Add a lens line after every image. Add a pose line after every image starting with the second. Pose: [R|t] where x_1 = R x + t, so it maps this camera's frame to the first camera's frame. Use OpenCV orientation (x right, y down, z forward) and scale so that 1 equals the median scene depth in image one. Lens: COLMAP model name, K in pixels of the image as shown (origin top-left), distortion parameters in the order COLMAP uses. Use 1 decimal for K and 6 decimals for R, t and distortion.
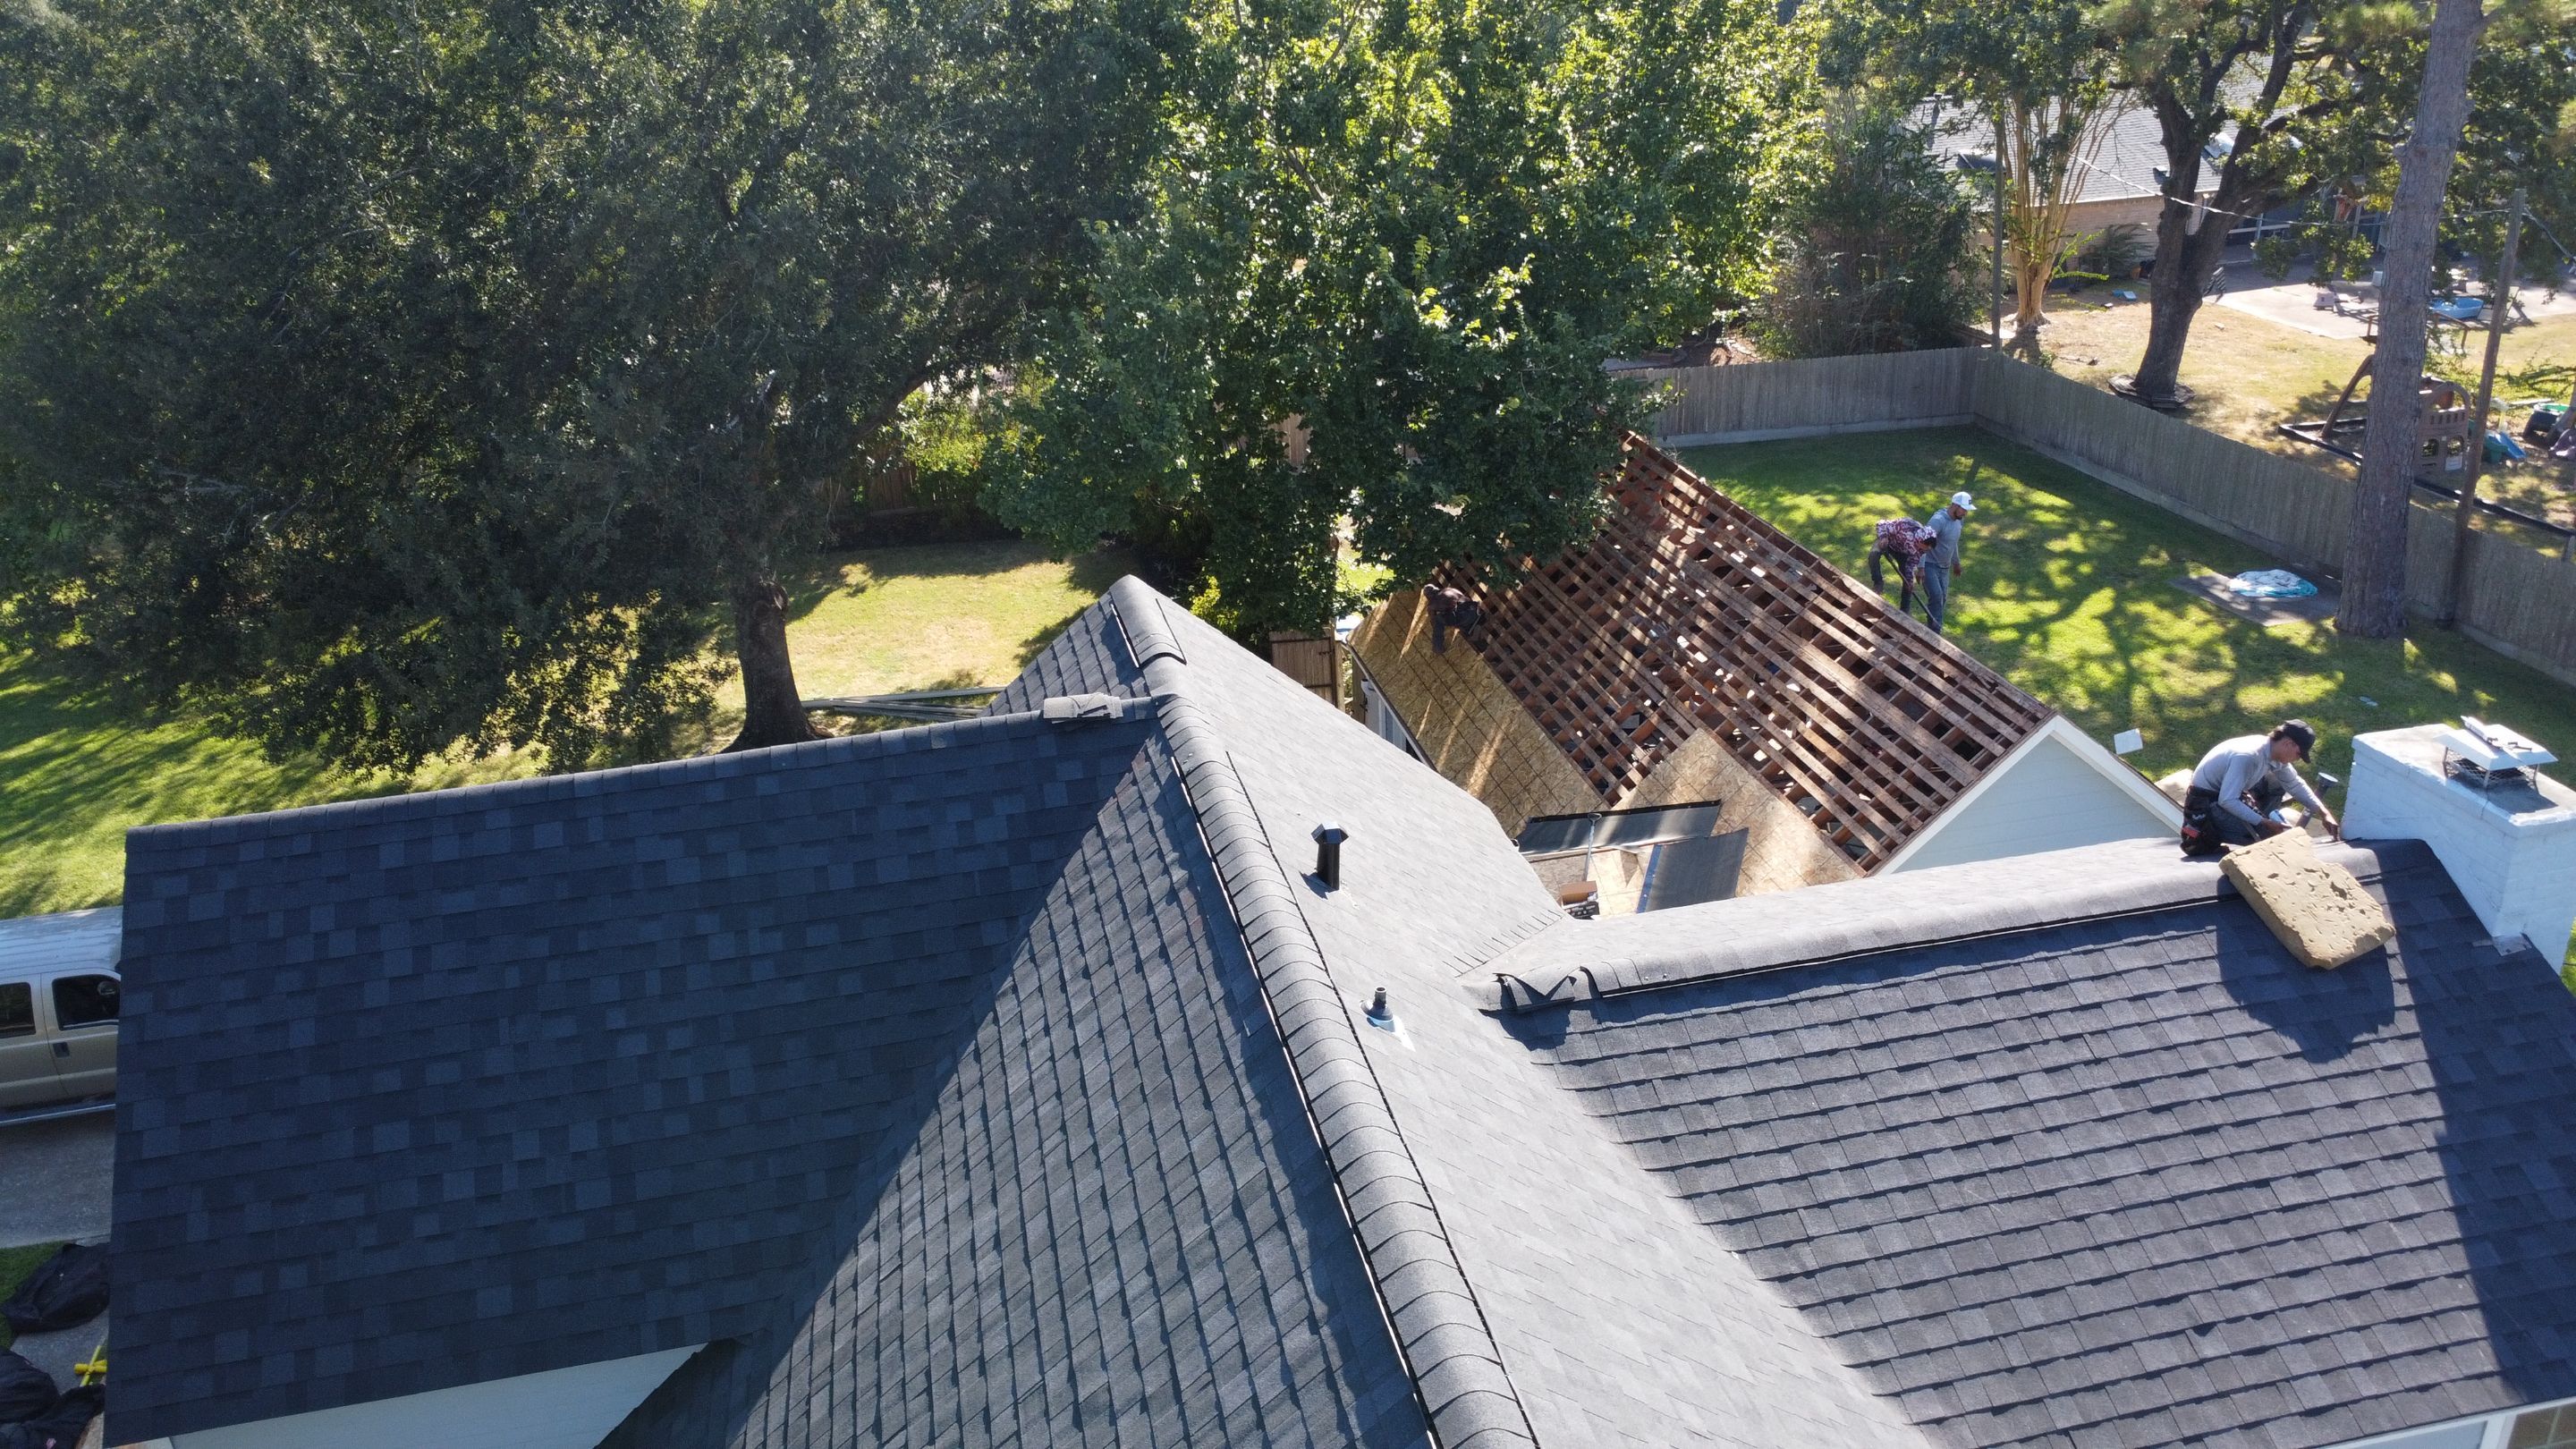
lens RADIAL K [[1865.0, 0, 1284.5], [0, 1865.0, 725.0], [0, 0, 1]] dist [-0.023514, -0.012610]
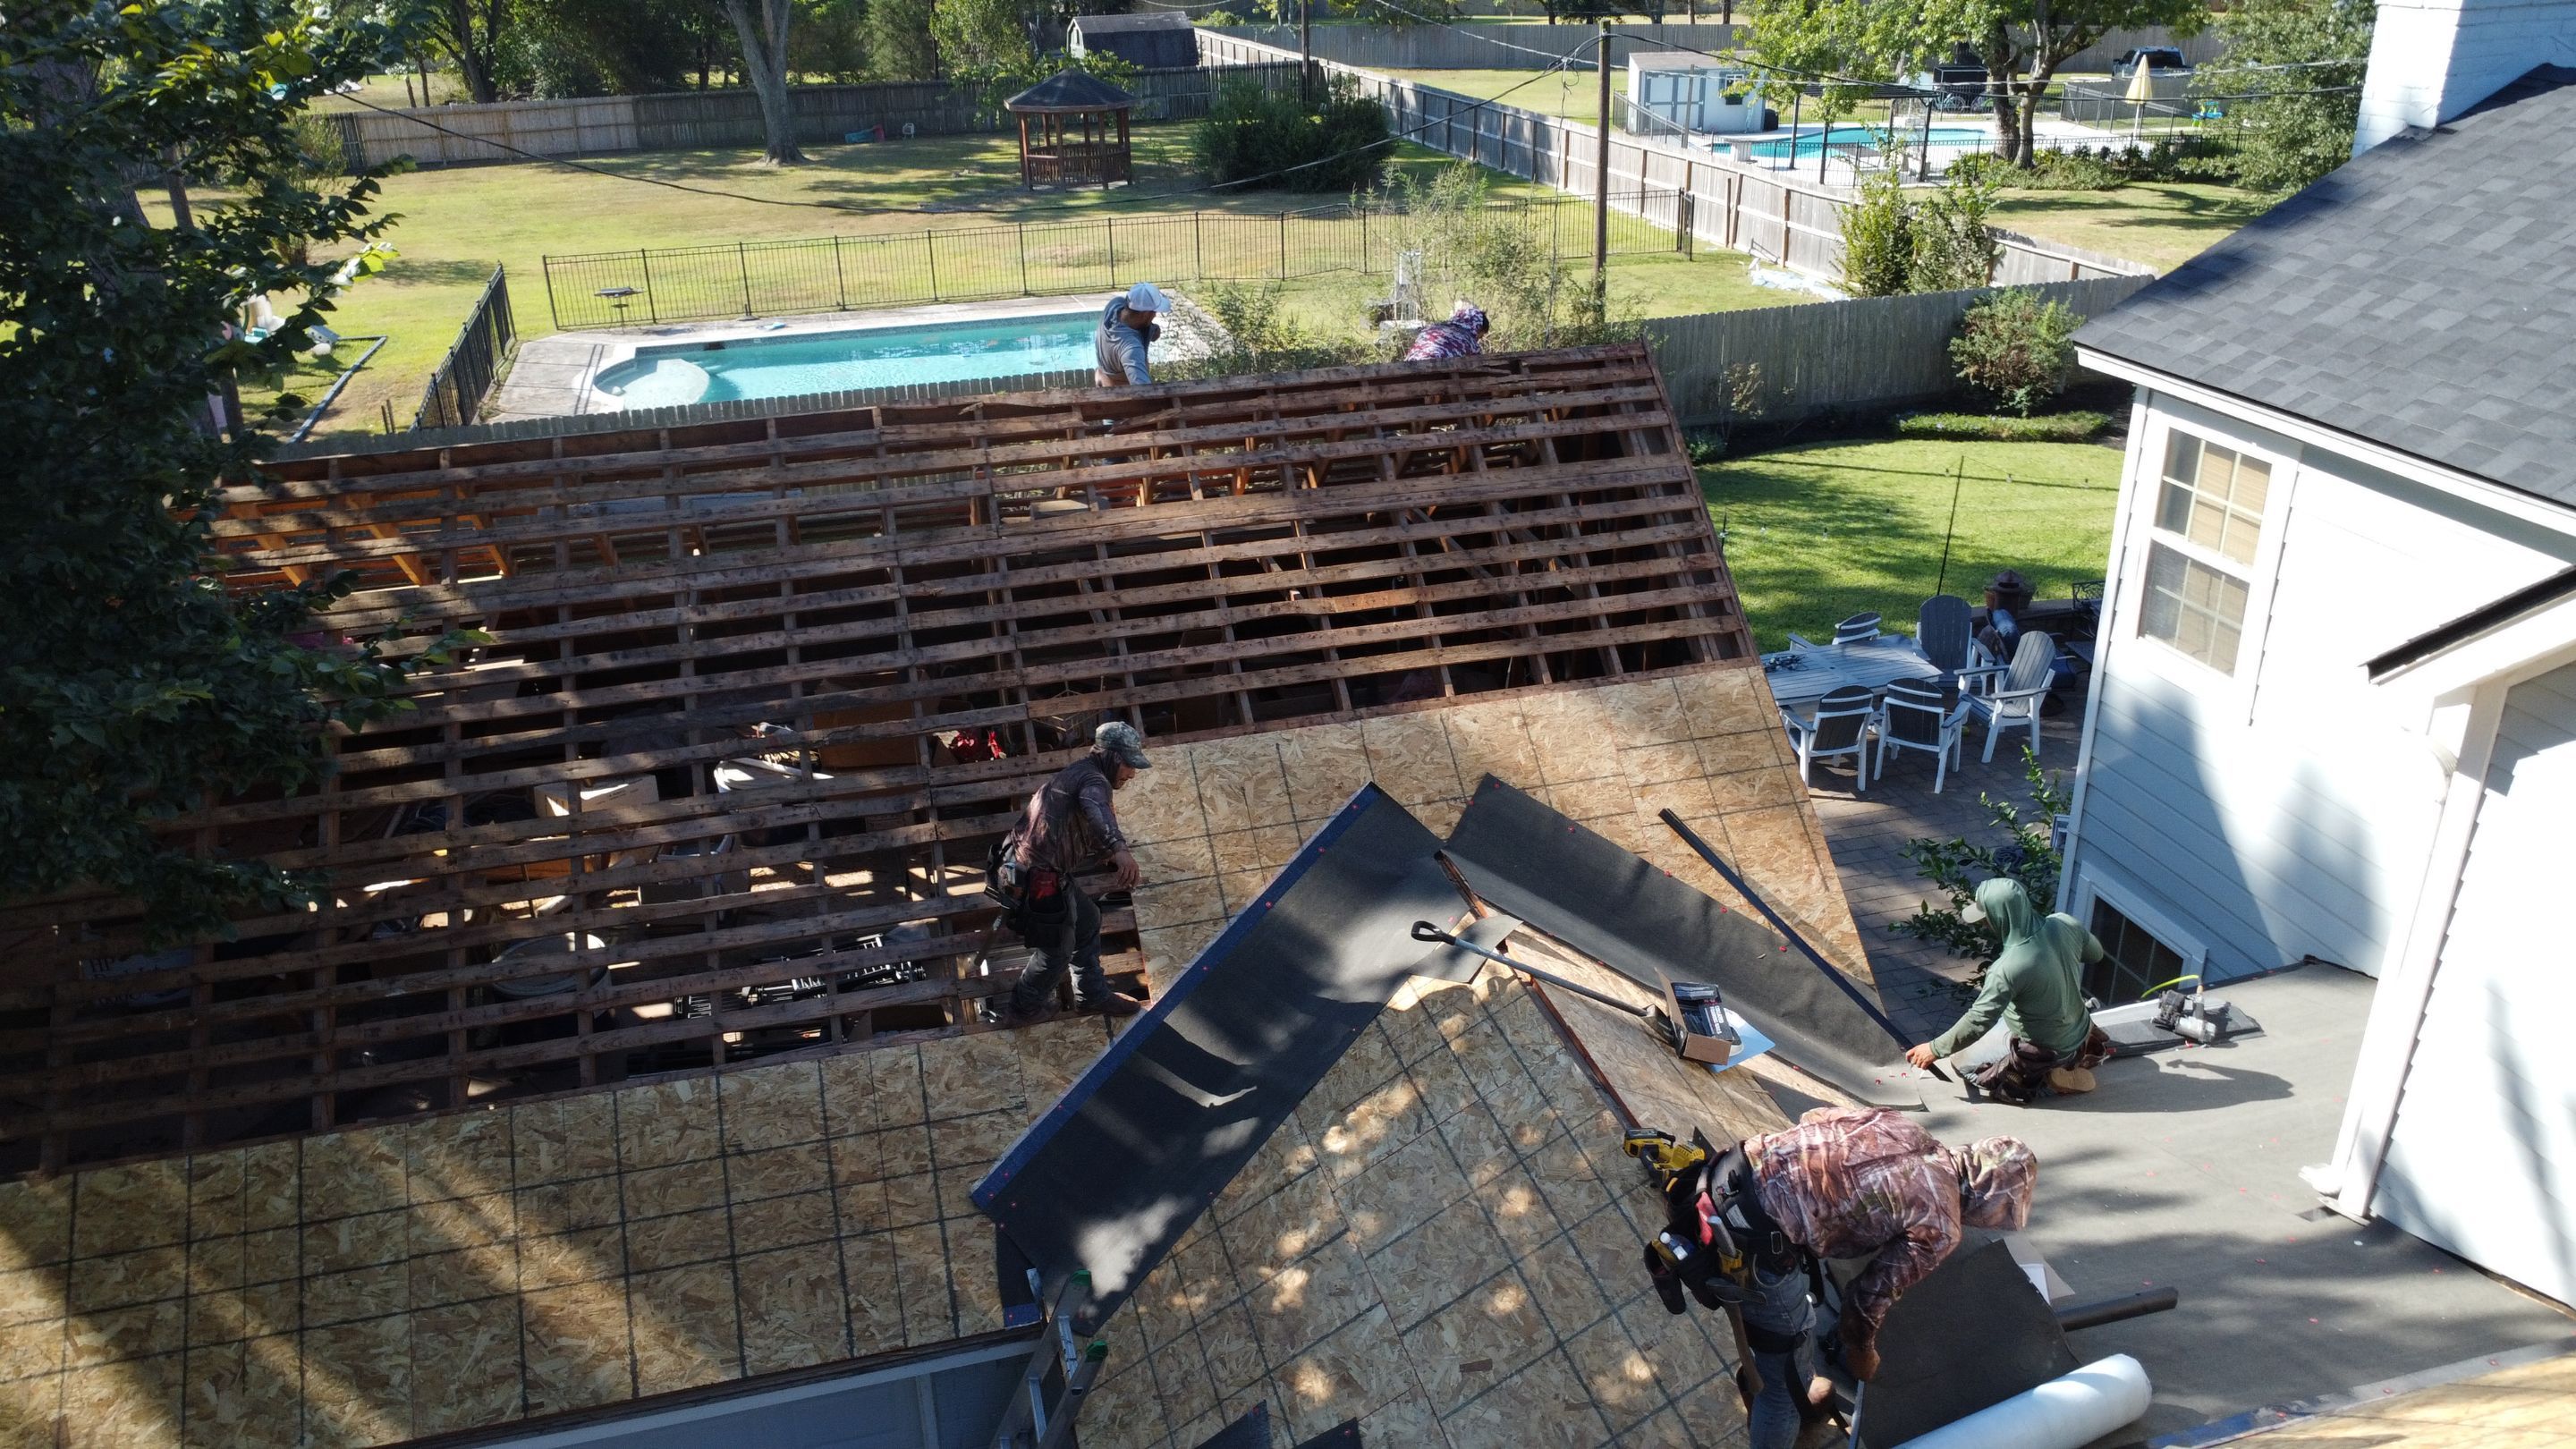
lens RADIAL K [[1865.0, 0, 1285.5], [0, 1865.0, 716.9], [0, 0, 1]] dist [-0.023514, -0.012610]
pose [[-0.033903, -0.368547, 0.928991, -0.226872], [0.431548, 0.833007, 0.346217, -0.163092], [-0.901453, 0.412642, 0.130804, 0.986762]]
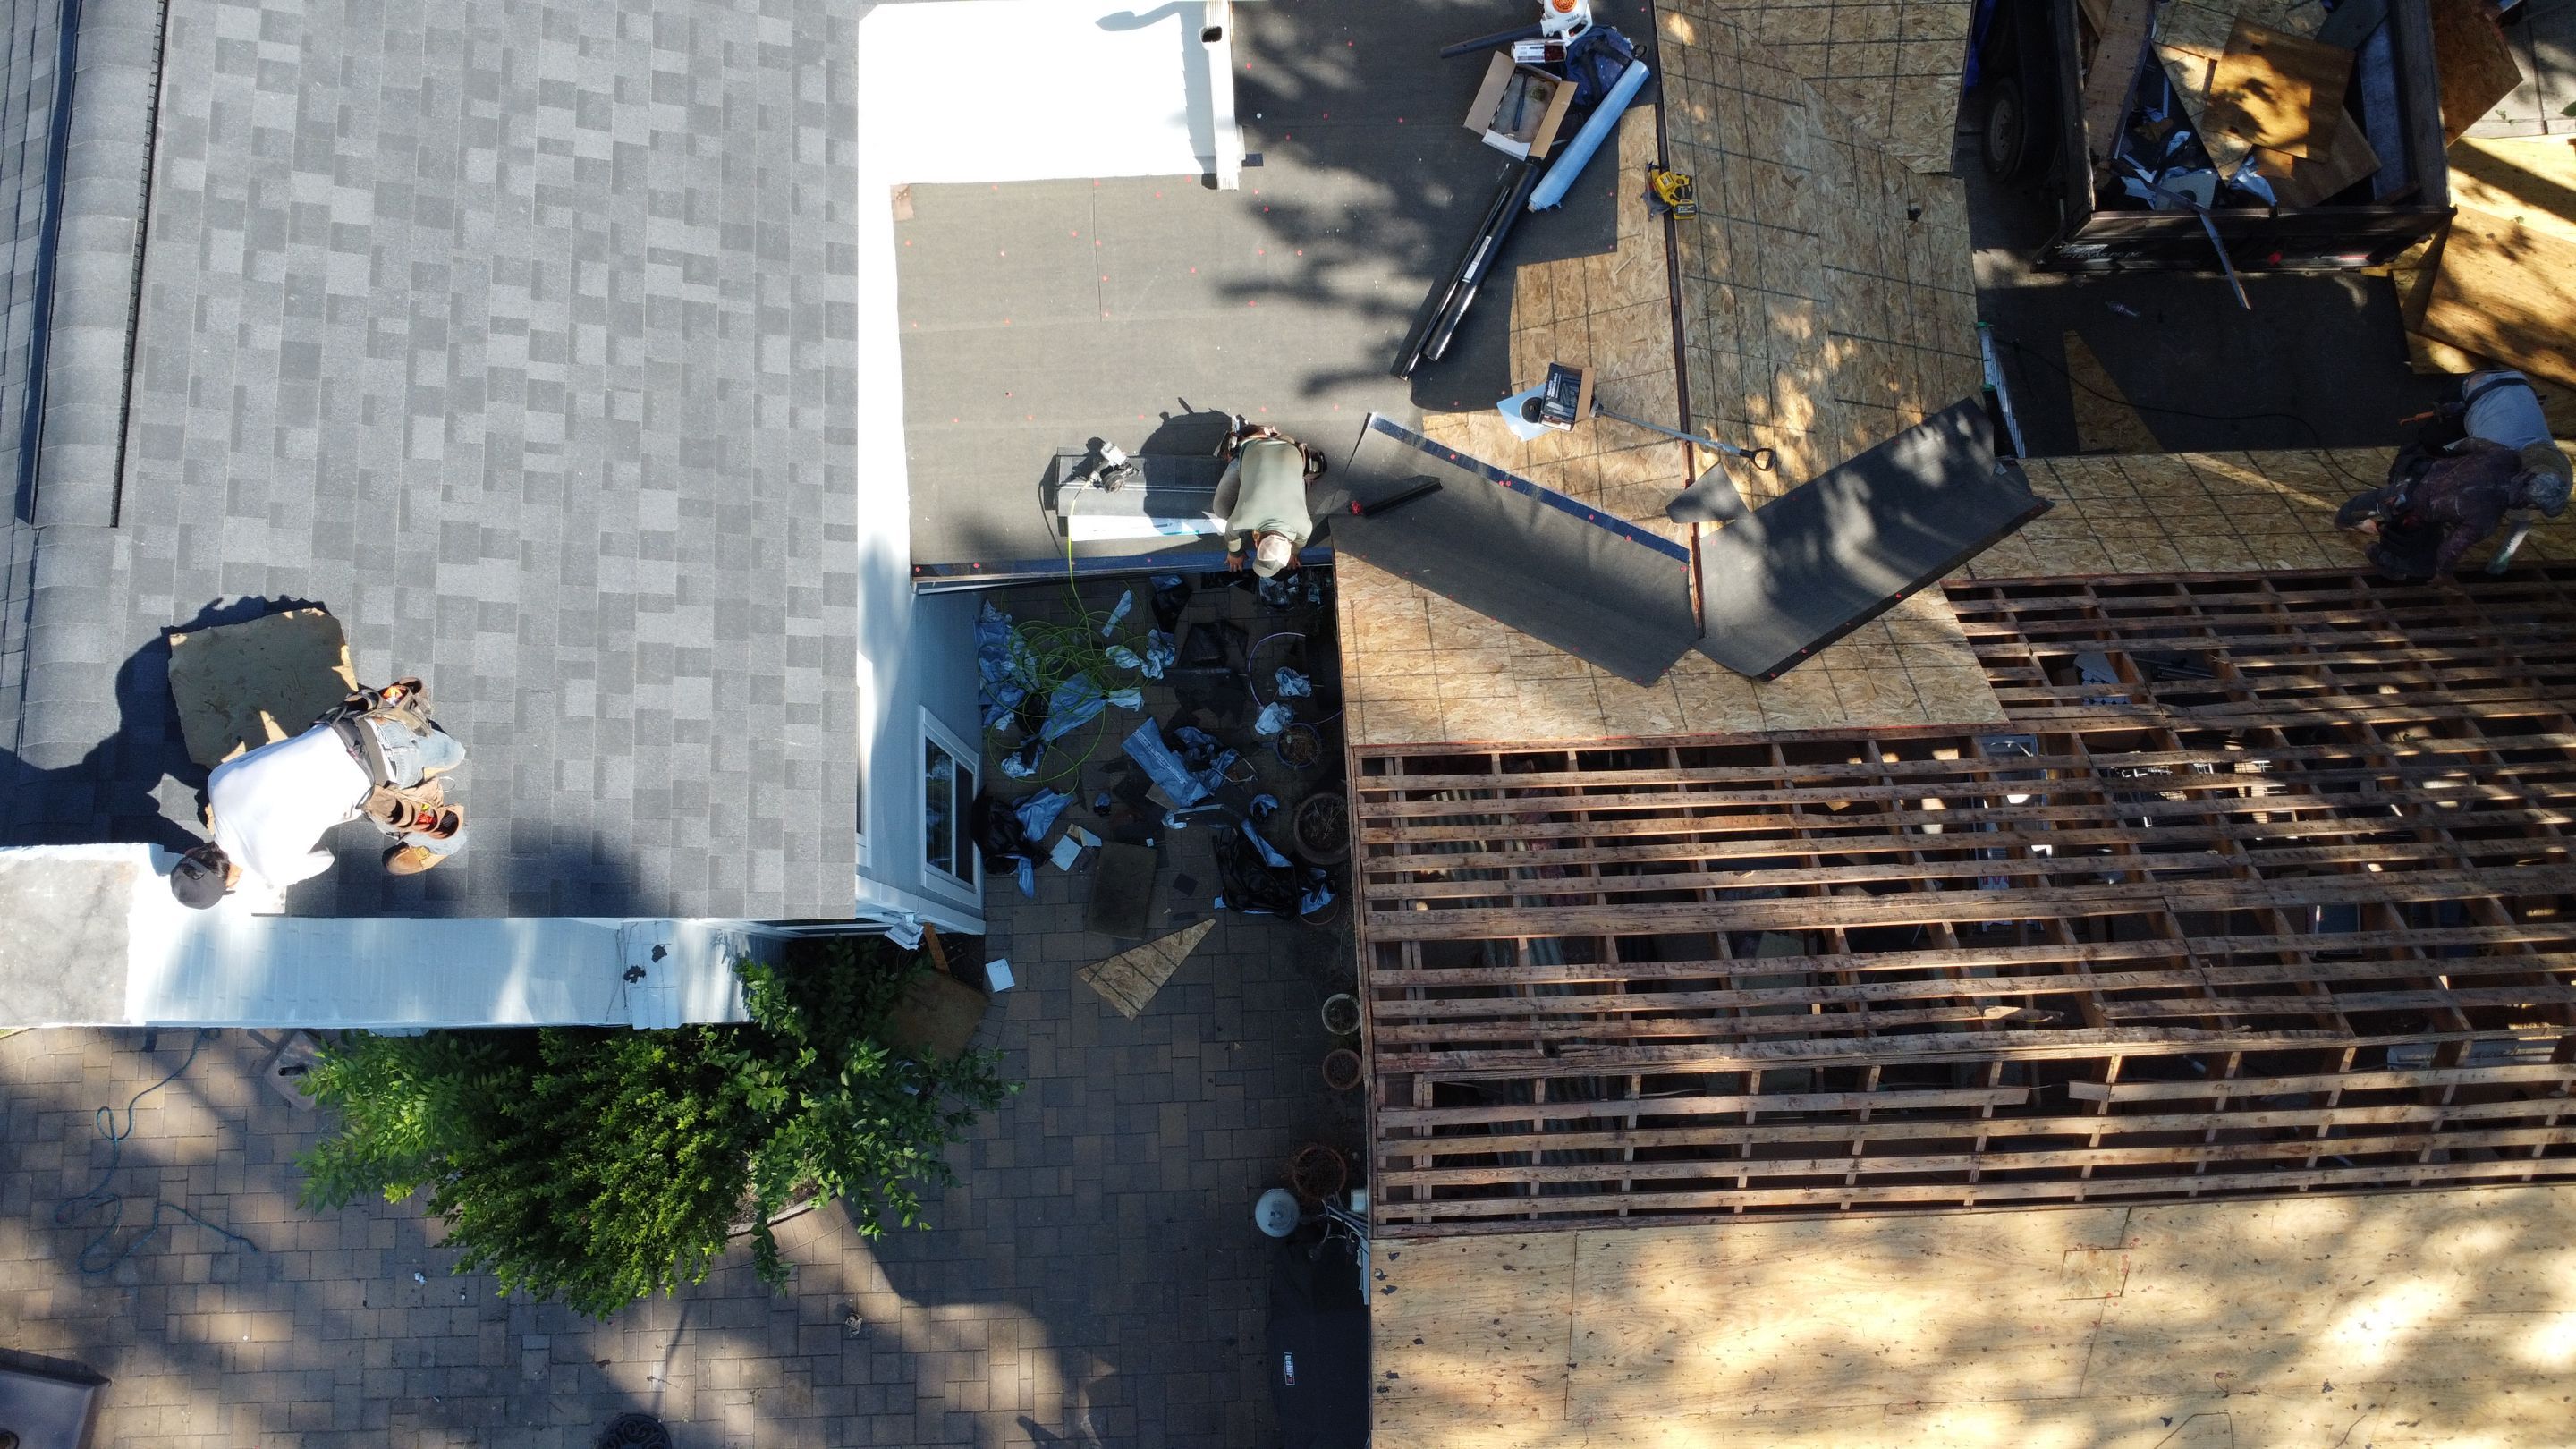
lens RADIAL K [[1865.0, 0, 1288.7], [0, 1865.0, 710.1], [0, 0, 1]] dist [-0.023514, -0.012610]
pose [[-0.180165, 0.974796, -0.131578, 0.353402], [-0.384959, 0.053221, 0.921398, -0.426583], [0.905178, 0.216656, 0.365668, 0.704585]]
